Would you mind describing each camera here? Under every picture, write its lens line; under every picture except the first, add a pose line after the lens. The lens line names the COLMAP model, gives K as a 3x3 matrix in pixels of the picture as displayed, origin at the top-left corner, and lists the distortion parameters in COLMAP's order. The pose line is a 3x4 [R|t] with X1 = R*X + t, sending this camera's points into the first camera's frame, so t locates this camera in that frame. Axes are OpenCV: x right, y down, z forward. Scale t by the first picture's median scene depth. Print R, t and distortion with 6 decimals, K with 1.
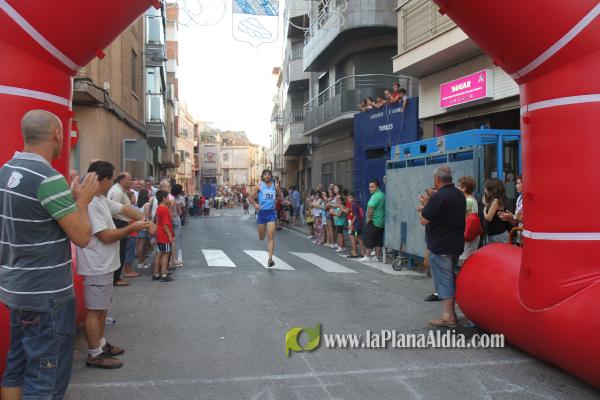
lens RADIAL K [[512.3, 0, 291.9], [0, 512.3, 202.9], [0, 0, 1]] dist [-0.074266, 0.159384]
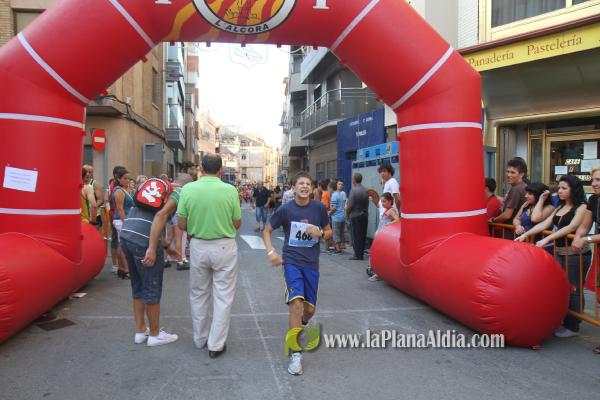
lens RADIAL K [[462.7, 0, 292.8], [0, 462.7, 203.6], [0, 0, 1]] dist [-0.107913, 0.097398]
pose [[0.999590, 0.003463, -0.028438, 0.038228], [-0.003109, 0.999917, 0.012514, 0.002300], [0.028479, -0.012421, 0.999517, -0.055084]]
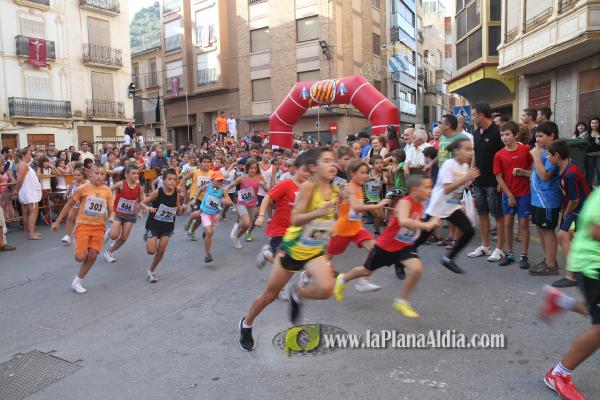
lens RADIAL K [[466.4, 0, 297.5], [0, 466.4, 203.3], [0, 0, 1]] dist [-0.104402, 0.095590]
pose [[0.767606, 0.037324, -0.639835, 0.534385], [0.015559, 0.996923, 0.076821, 0.032508], [0.640733, -0.068924, 0.764663, -0.528299]]
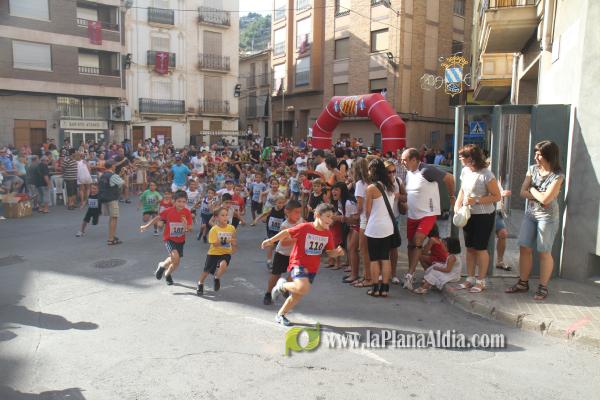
lens RADIAL K [[466.4, 0, 297.5], [0, 466.4, 203.3], [0, 0, 1]] dist [-0.104402, 0.095590]
pose [[0.524606, 0.116102, -0.843392, 0.836878], [-0.041504, 0.992967, 0.110876, -0.004453], [0.850333, -0.023162, 0.525735, -0.458531]]
